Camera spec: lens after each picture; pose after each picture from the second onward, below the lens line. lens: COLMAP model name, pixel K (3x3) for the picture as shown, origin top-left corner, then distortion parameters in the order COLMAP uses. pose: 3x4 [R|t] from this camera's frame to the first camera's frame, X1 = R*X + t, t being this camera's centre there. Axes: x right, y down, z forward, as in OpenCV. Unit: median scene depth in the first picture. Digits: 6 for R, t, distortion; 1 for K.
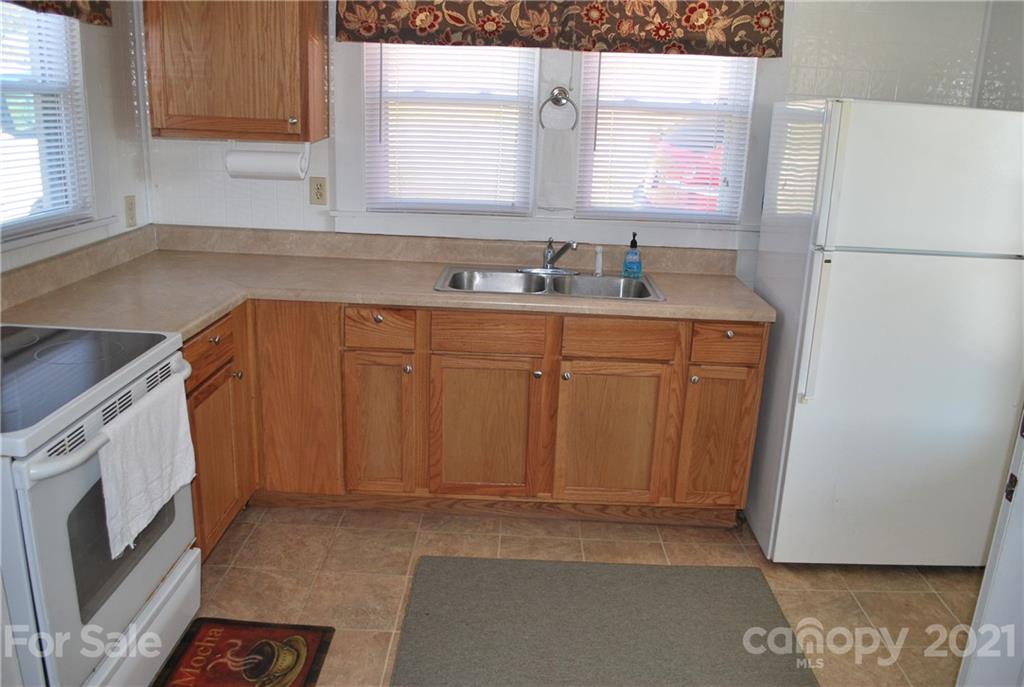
lens RADIAL K [[809.3, 0, 518.1], [0, 809.3, 341.9], [0, 0, 1]] dist [-0.087299, 0.015821]
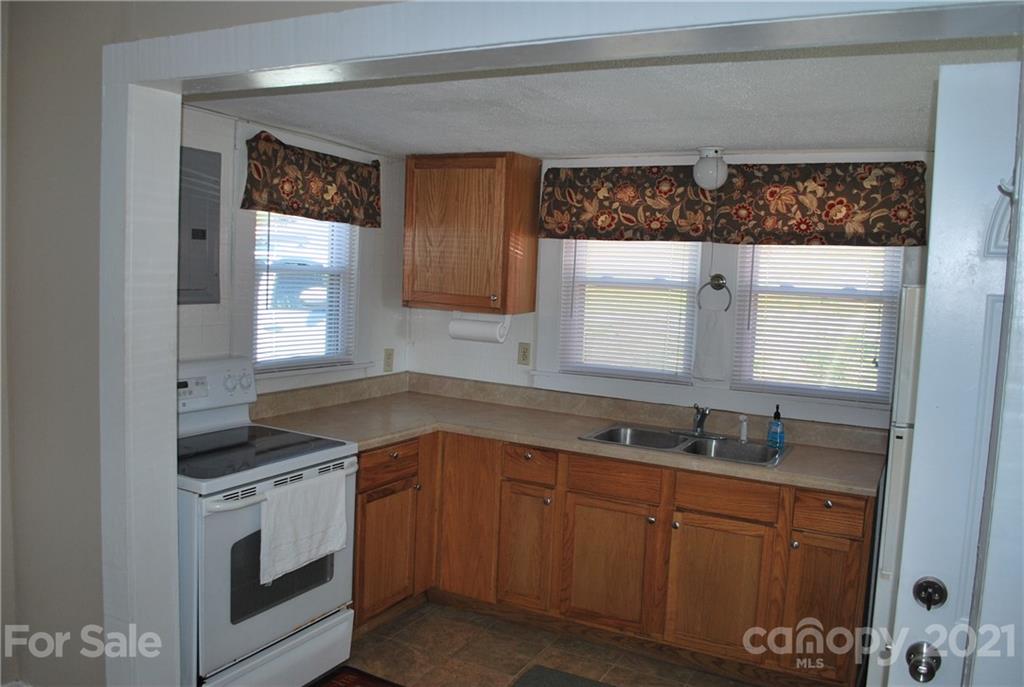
lens RADIAL K [[809.3, 0, 518.1], [0, 809.3, 341.9], [0, 0, 1]] dist [-0.087299, 0.015821]
pose [[0.893723, 0.038857, -0.446933, 0.330684], [-0.134593, 0.973573, -0.184500, 0.028198], [0.427953, 0.225046, 0.875335, -0.111618]]
